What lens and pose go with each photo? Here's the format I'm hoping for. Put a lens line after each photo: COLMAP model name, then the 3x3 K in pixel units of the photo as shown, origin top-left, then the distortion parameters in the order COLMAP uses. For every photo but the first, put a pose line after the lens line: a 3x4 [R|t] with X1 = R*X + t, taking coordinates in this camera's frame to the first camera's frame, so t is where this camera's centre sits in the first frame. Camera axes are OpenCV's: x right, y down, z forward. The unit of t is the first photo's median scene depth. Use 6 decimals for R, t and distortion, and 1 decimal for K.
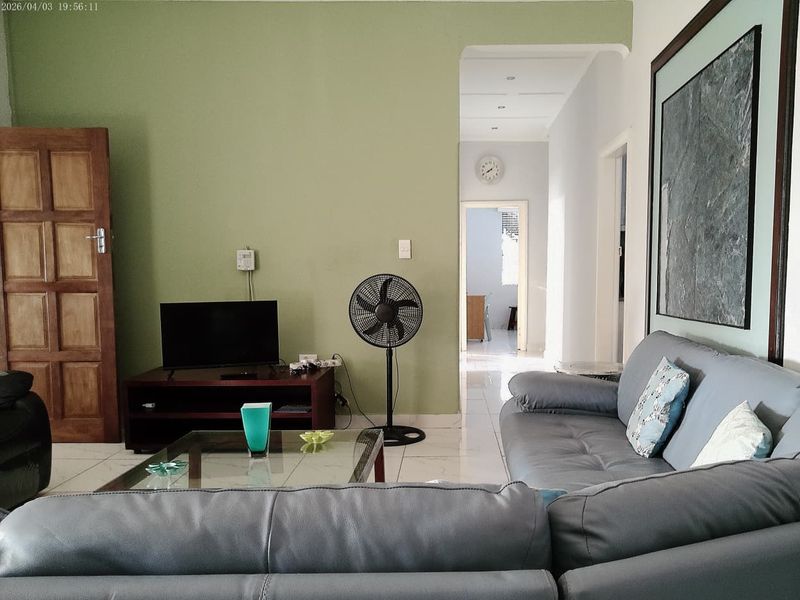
lens RADIAL K [[722.7, 0, 400.0], [0, 722.7, 300.0], [0, 0, 1]] dist [0.025098, -0.004418]
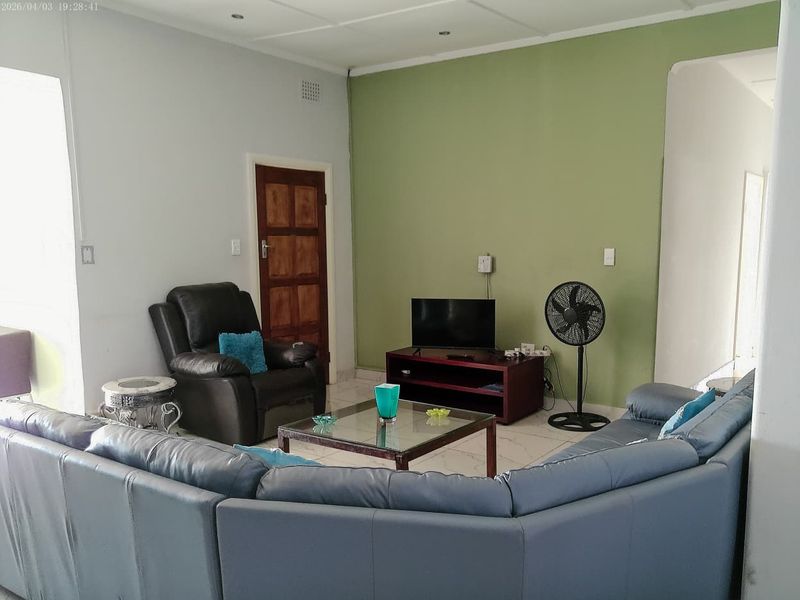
lens RADIAL K [[722.7, 0, 400.0], [0, 722.7, 300.0], [0, 0, 1]] dist [0.025098, -0.004418]
pose [[0.788463, 0.050882, -0.612974, 0.462569], [-0.008278, 0.997360, 0.072142, -0.086844], [0.615026, -0.051807, 0.786803, -0.078061]]
